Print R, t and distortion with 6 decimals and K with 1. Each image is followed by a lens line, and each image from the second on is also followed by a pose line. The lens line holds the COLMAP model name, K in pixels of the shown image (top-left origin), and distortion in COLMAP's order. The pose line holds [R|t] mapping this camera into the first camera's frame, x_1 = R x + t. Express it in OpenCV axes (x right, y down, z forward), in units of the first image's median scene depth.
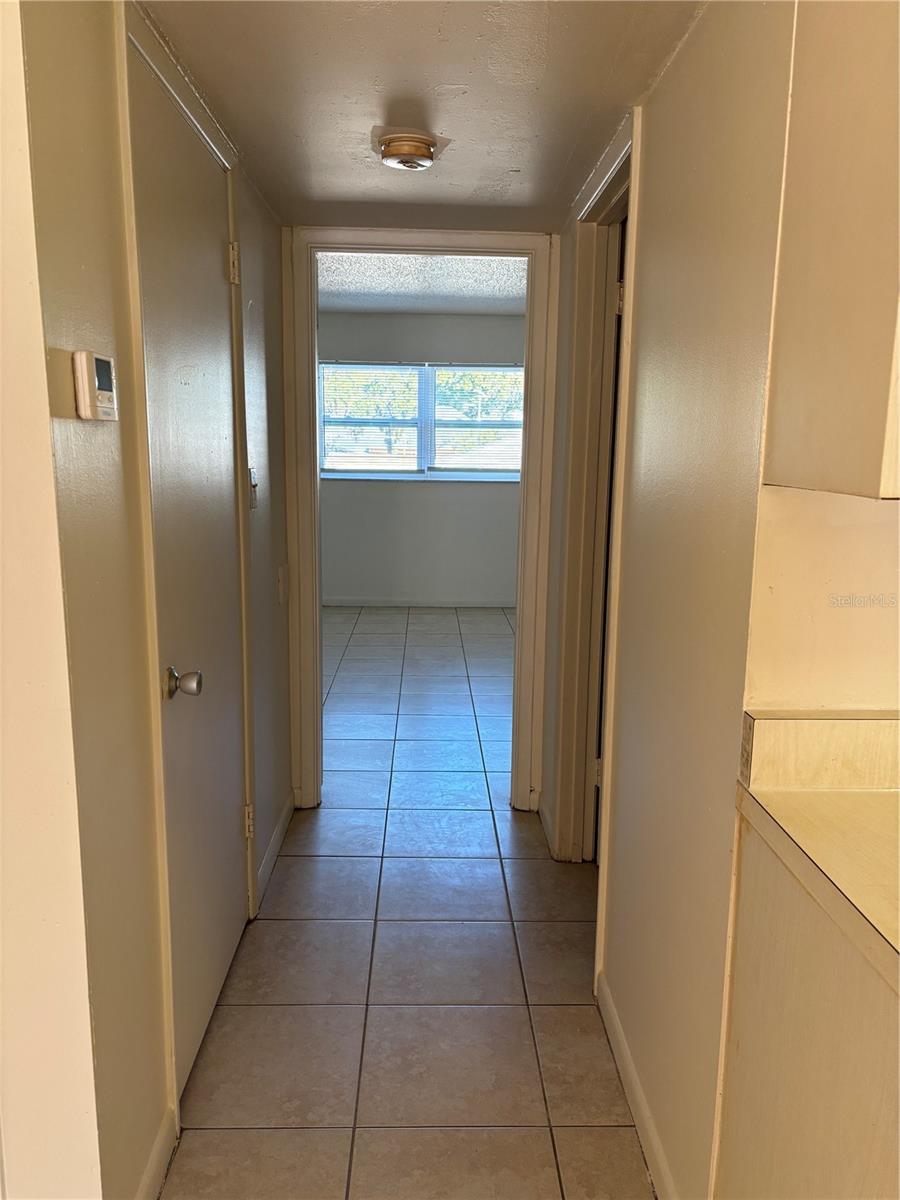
lens RADIAL K [[905.0, 0, 448.5], [0, 905.0, 610.9], [0, 0, 1]] dist [0.045209, -0.042162]
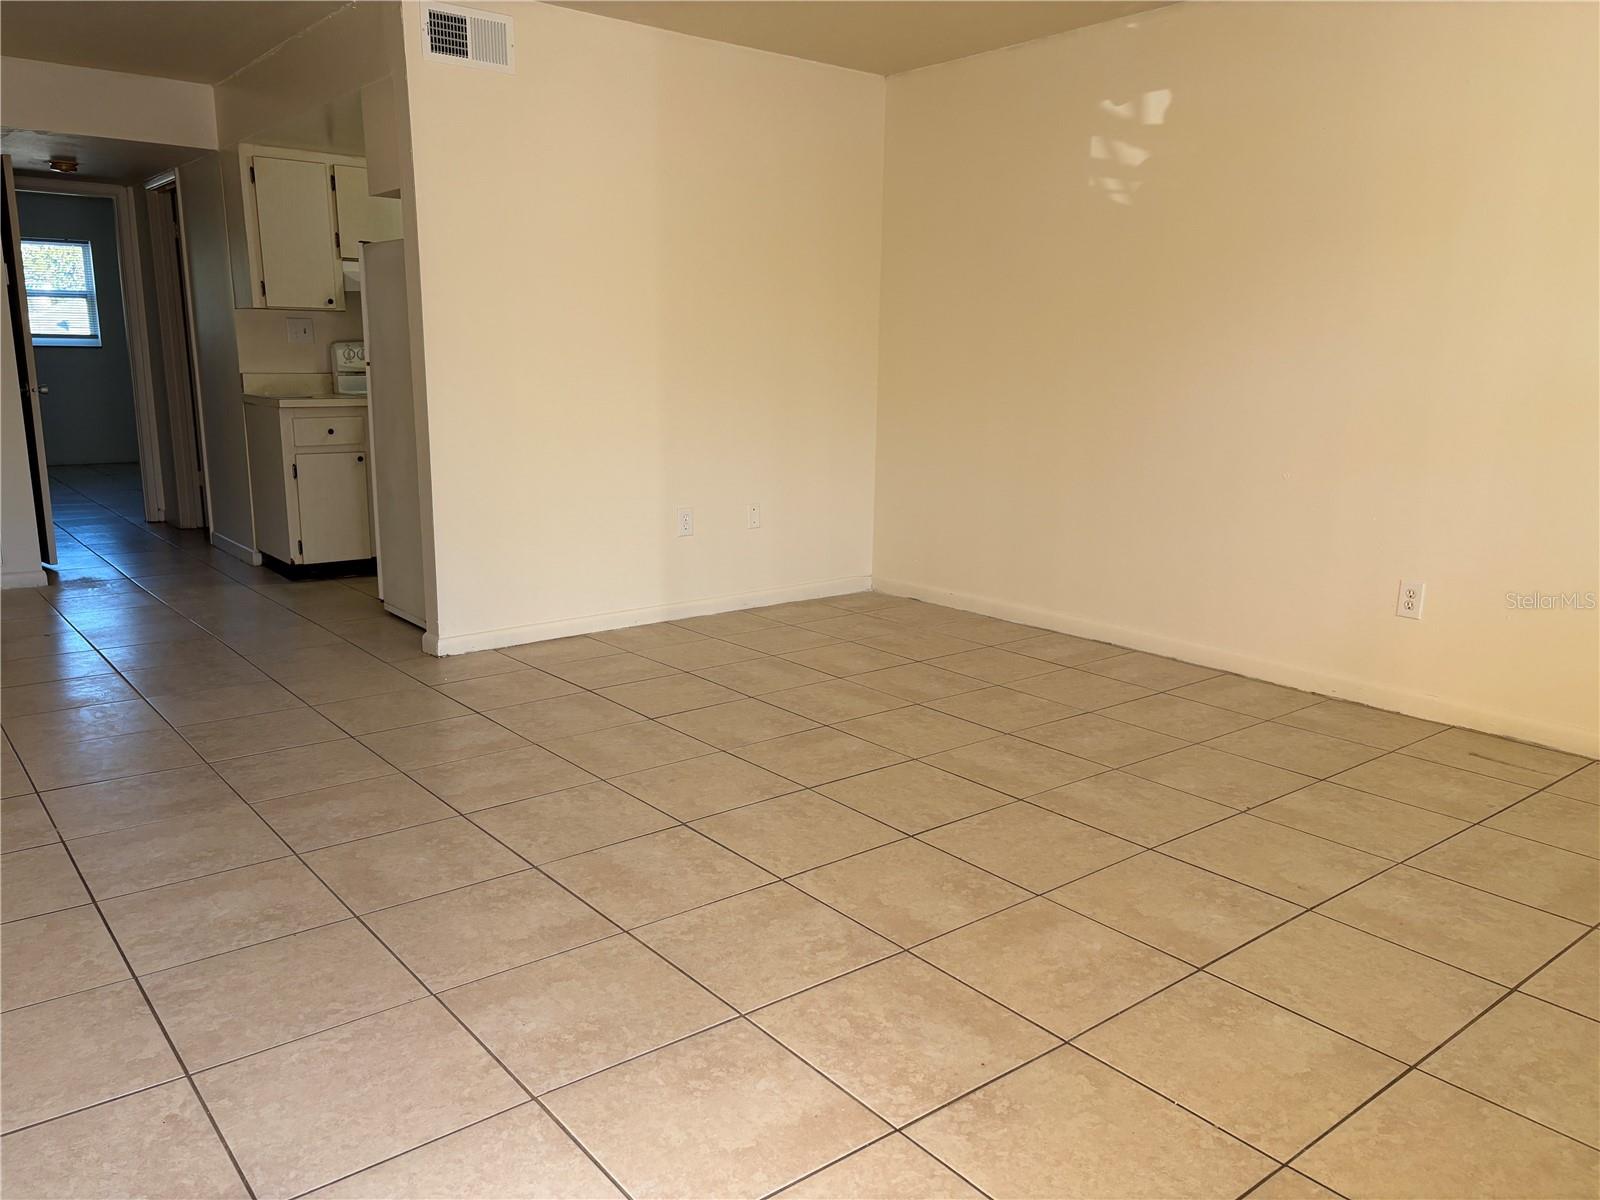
lens RADIAL K [[1206.7, 0, 816.4], [0, 1206.7, 609.5], [0, 0, 1]] dist [0.045209, -0.042162]
pose [[0.790843, -0.127146, 0.598667, -0.147679], [0.104051, 0.991874, 0.073203, 0.156032], [-0.603110, 0.004400, 0.797646, -0.712866]]
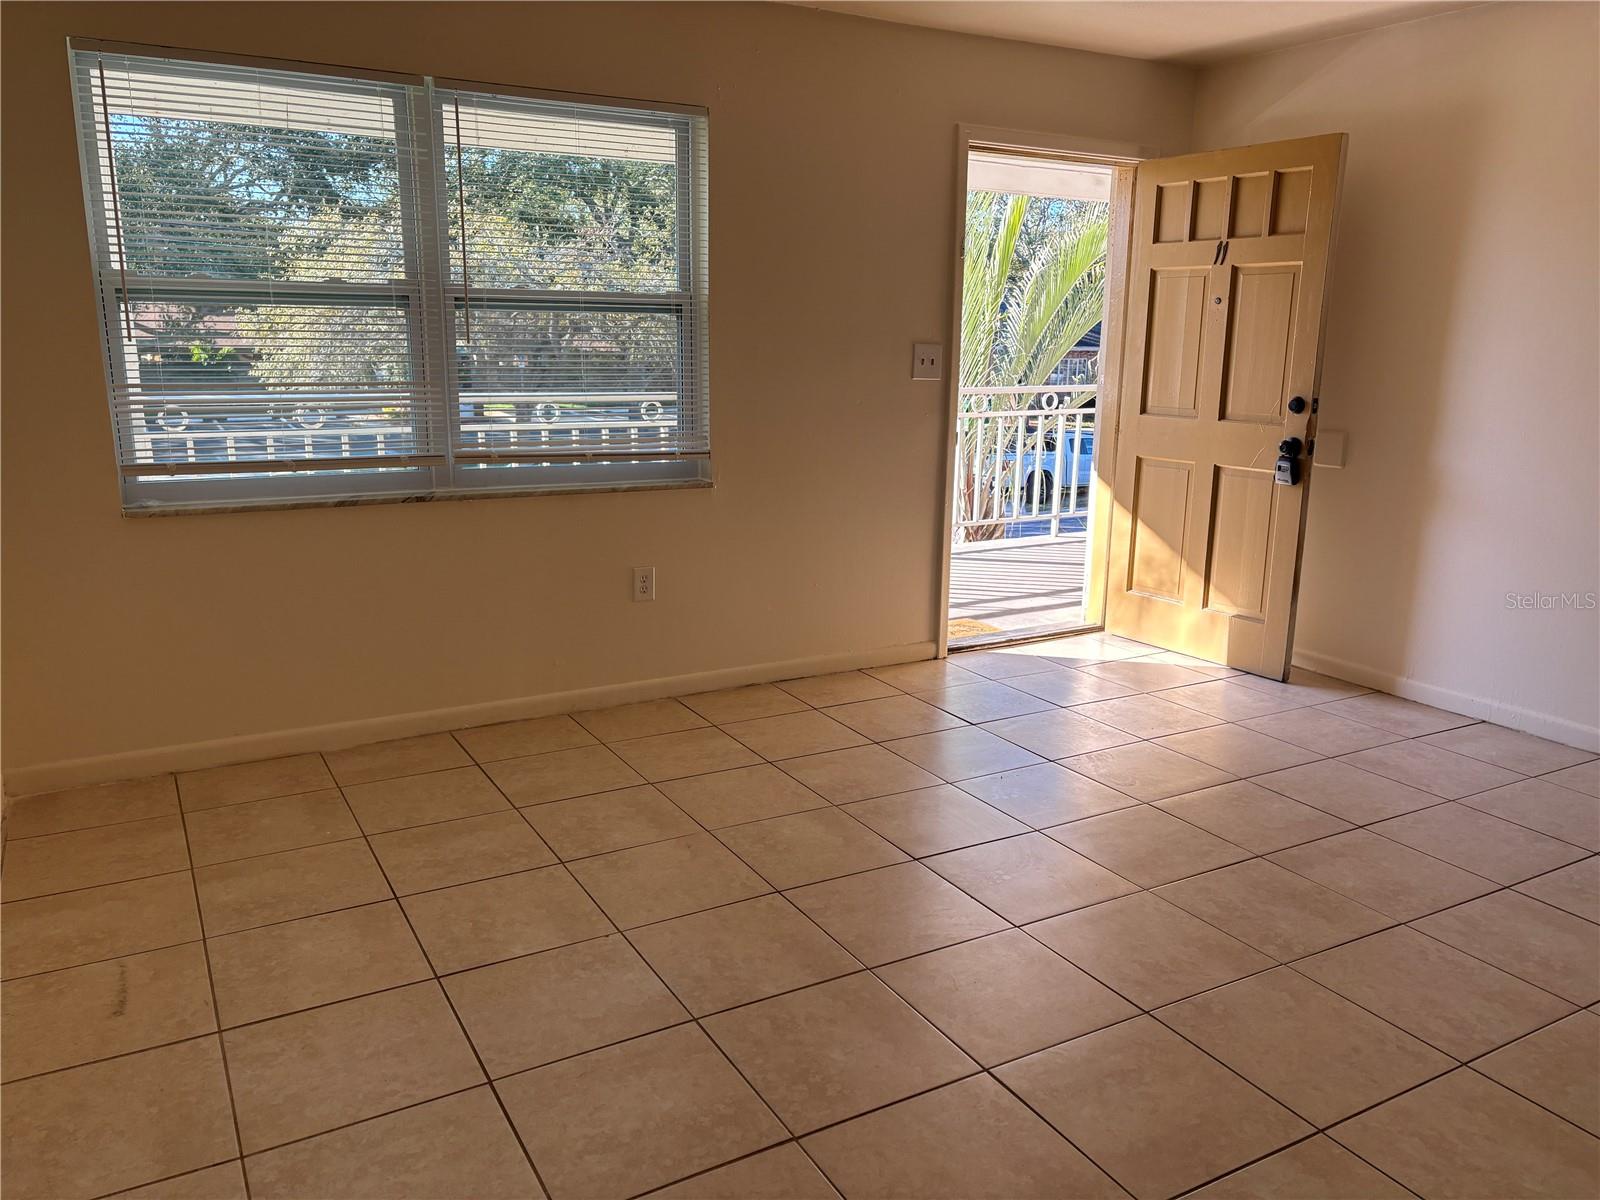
lens RADIAL K [[1206.7, 0, 810.0], [0, 1206.7, 592.4], [0, 0, 1]] dist [0.045209, -0.042162]
pose [[-0.881934, 0.080345, -0.464476, 0.312782], [-0.104473, 0.927543, 0.358816, 0.044110], [0.459650, 0.364977, -0.809638, -0.194660]]
